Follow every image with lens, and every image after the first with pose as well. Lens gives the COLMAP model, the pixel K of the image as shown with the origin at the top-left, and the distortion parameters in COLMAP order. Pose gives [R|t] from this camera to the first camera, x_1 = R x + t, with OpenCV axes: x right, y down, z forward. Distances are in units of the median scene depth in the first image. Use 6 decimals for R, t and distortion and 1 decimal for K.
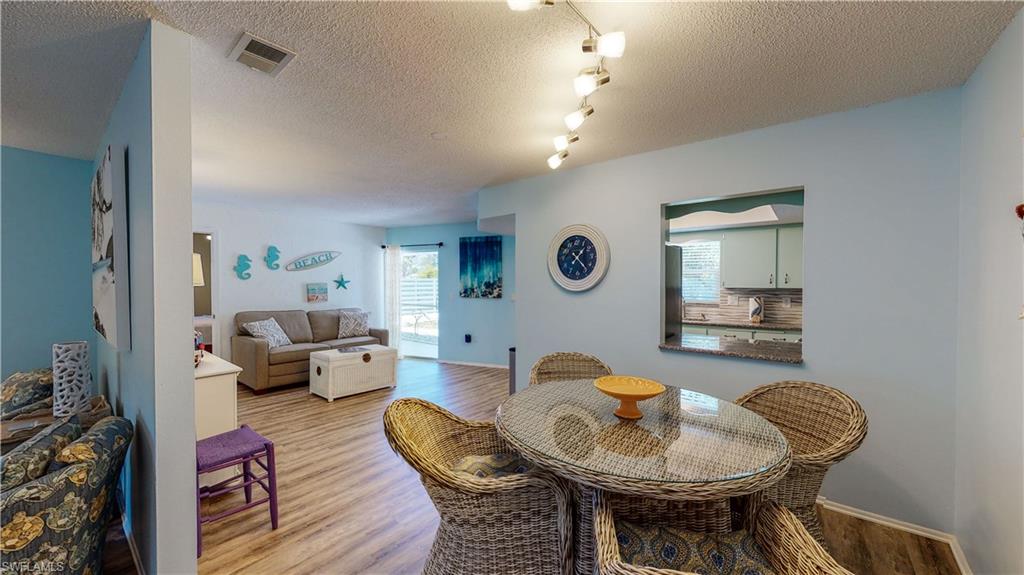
lens RADIAL K [[366.5, 0, 516.7], [0, 366.5, 289.1], [0, 0, 1]] dist [0.001952, -0.000177]
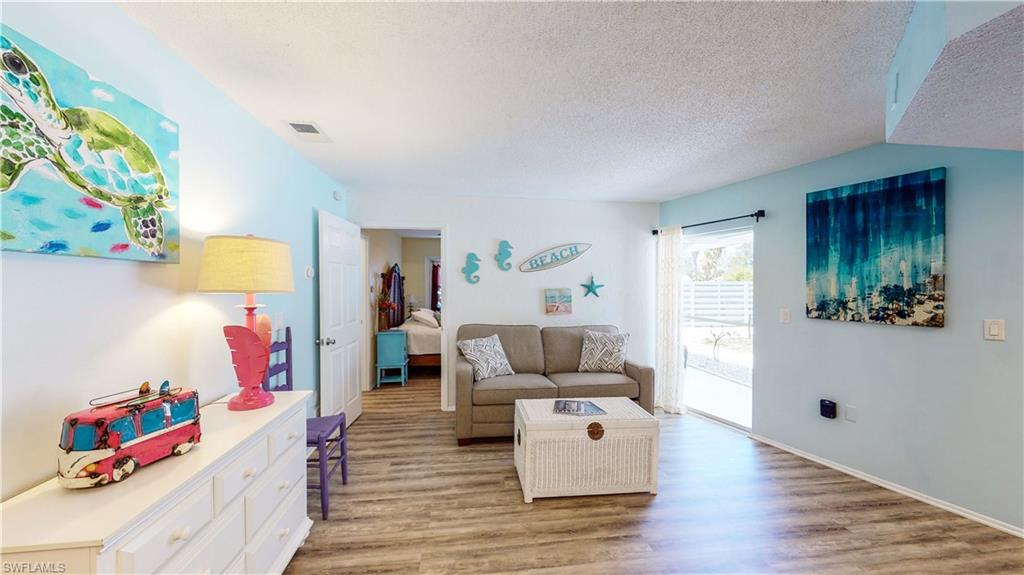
lens RADIAL K [[366.5, 0, 516.7], [0, 366.5, 289.1], [0, 0, 1]] dist [0.001952, -0.000177]
pose [[0.710824, 0.004510, -0.703355, -0.092115], [-0.012594, 0.999901, -0.006316, -0.008671], [0.703257, 0.013347, 0.710810, 0.415612]]
